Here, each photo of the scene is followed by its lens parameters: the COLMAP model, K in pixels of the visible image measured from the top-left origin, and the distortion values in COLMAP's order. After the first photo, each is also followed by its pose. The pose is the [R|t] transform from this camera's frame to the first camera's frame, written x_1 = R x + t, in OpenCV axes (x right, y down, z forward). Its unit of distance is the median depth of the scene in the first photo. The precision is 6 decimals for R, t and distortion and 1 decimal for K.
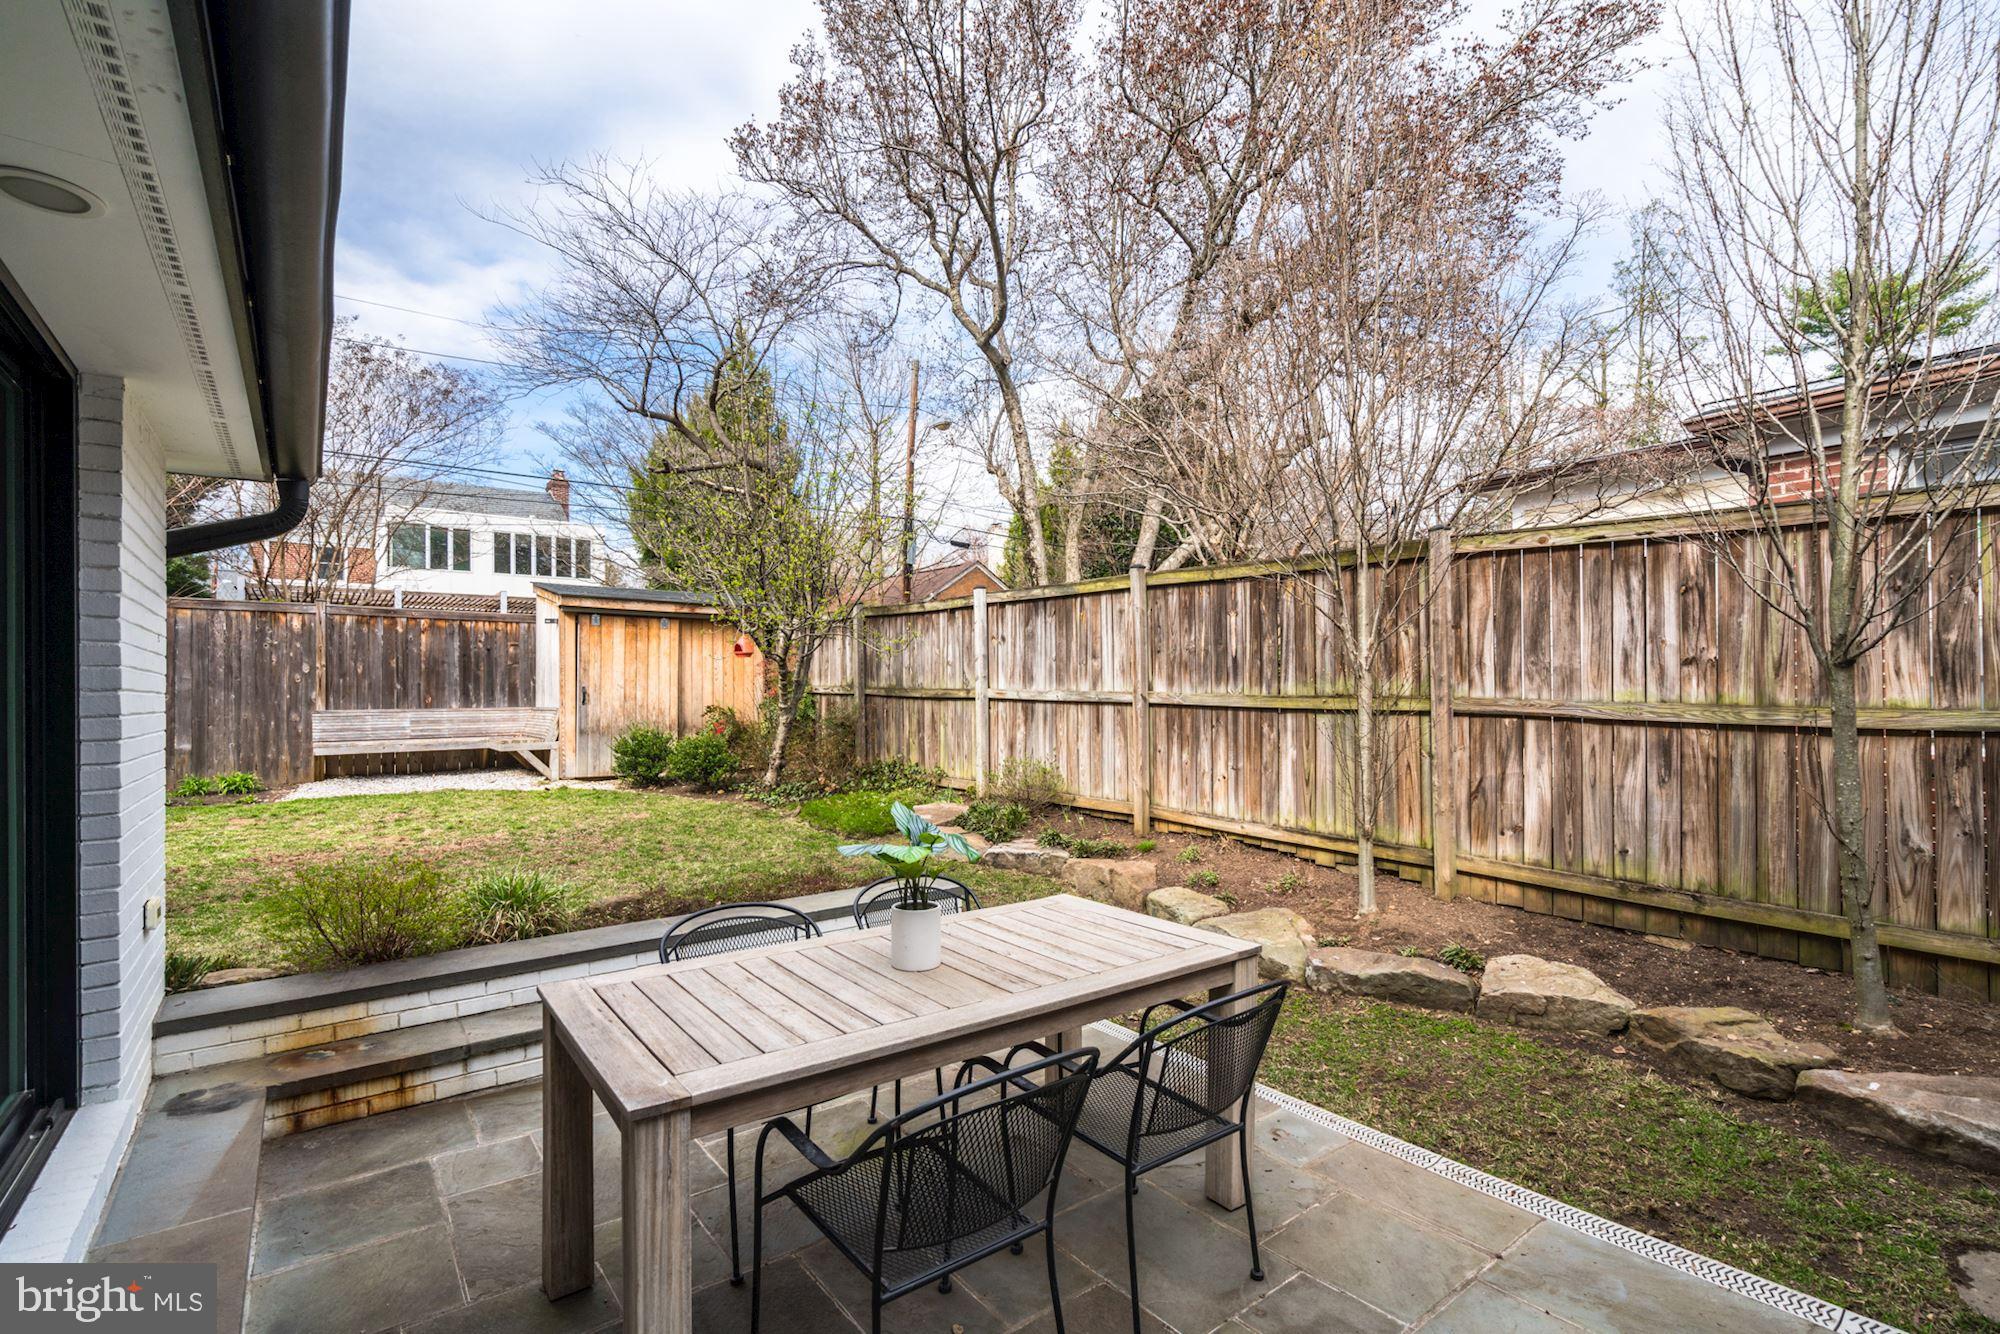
lens RADIAL K [[915.9, 0, 1002.7], [0, 915.9, 681.0], [0, 0, 1]] dist [0.002032, 0.000132]
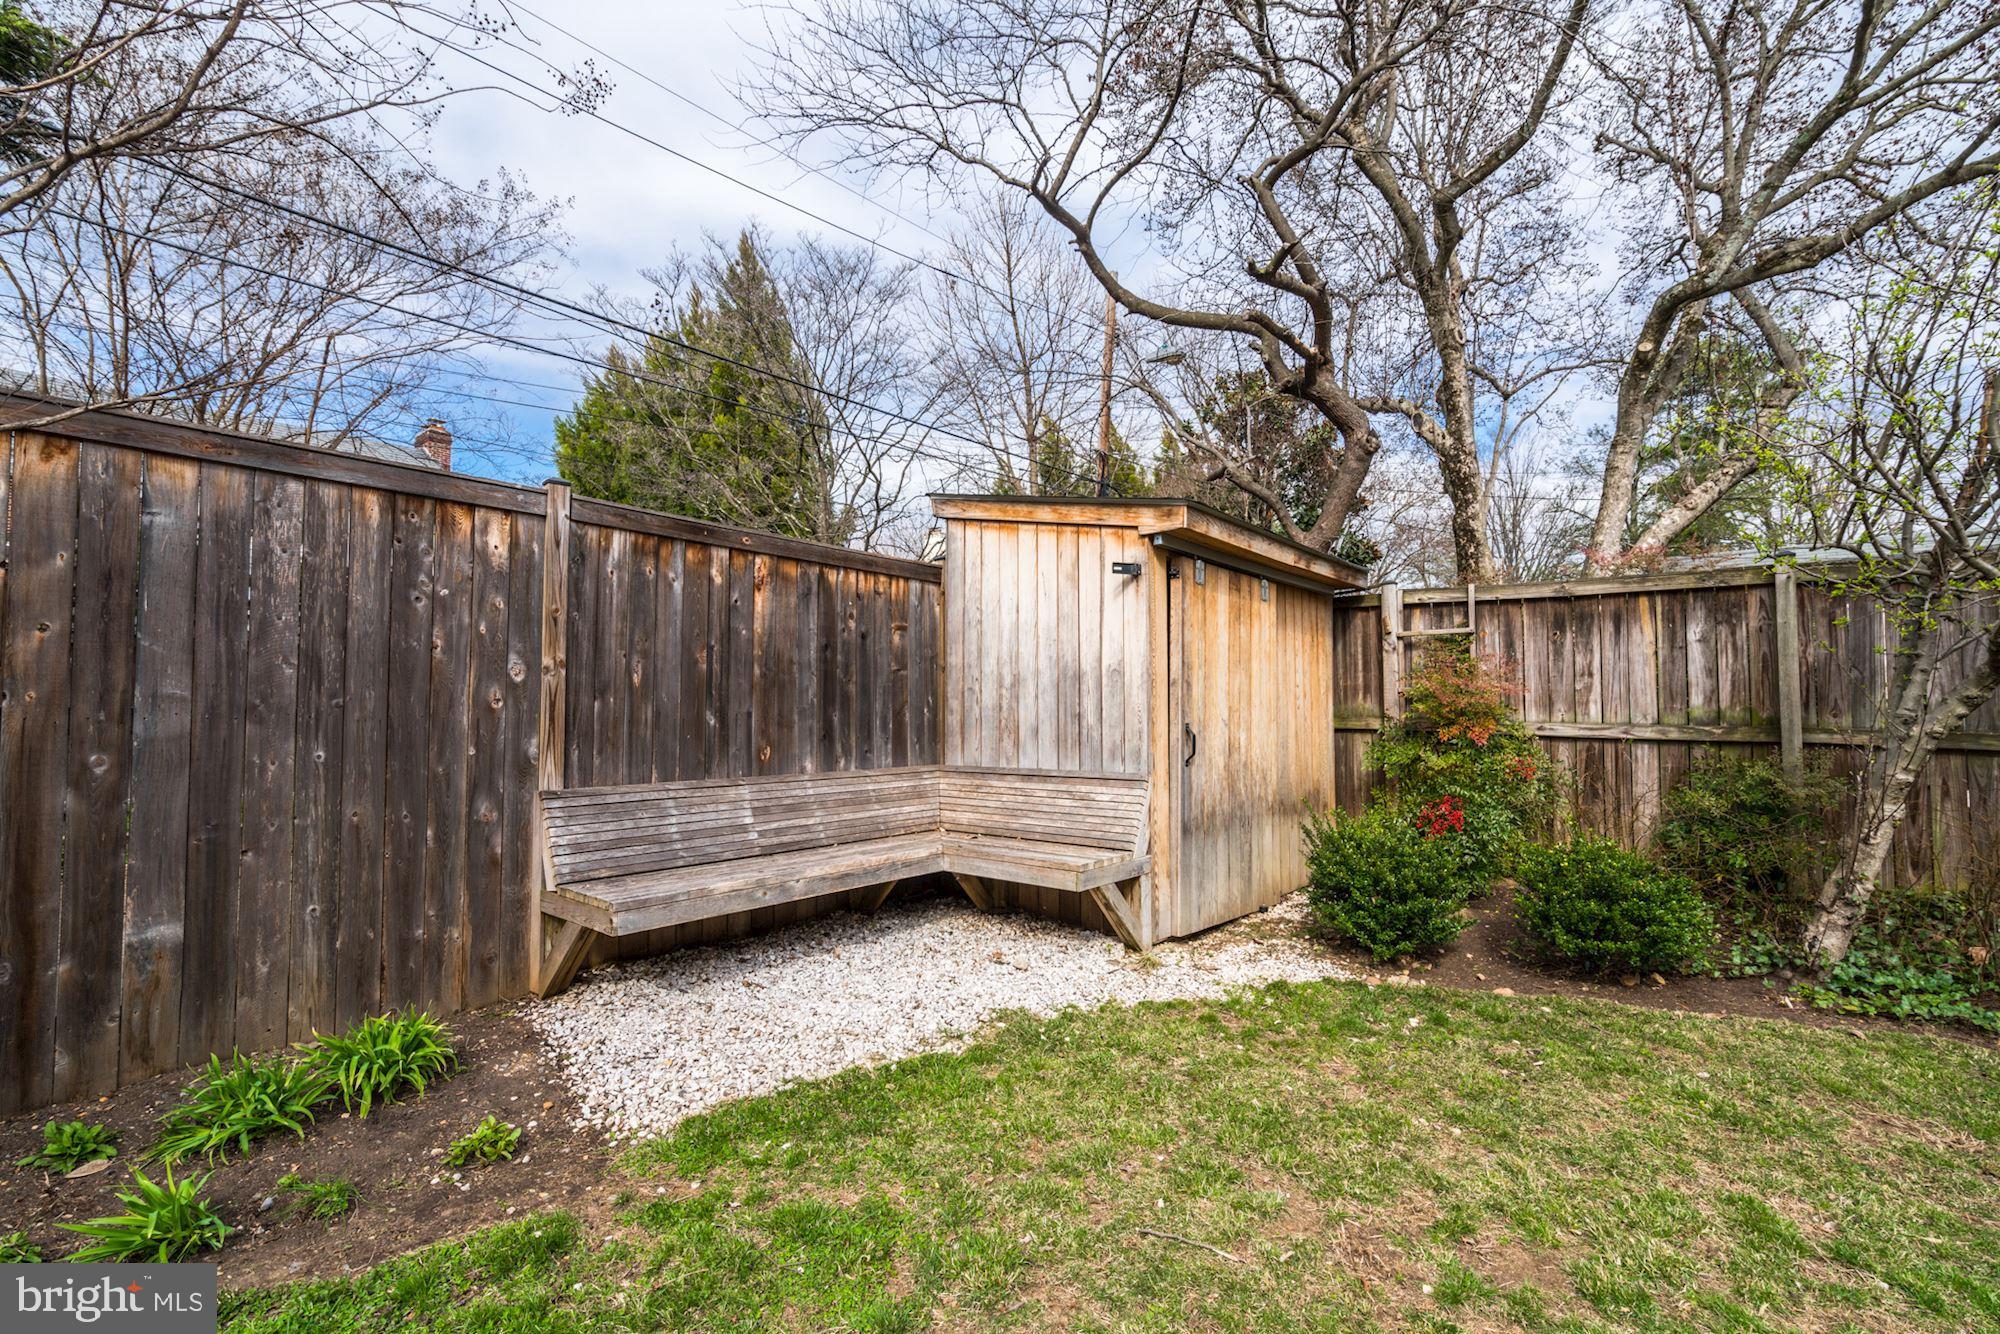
lens RADIAL K [[915.9, 0, 998.1], [0, 915.9, 670.3], [0, 0, 1]] dist [0.002032, 0.000132]
pose [[0.973430, 0.017164, 0.228342, -0.653205], [-0.008871, 0.999265, -0.037296, -0.002203], [-0.228814, 0.034279, 0.972866, 0.609711]]
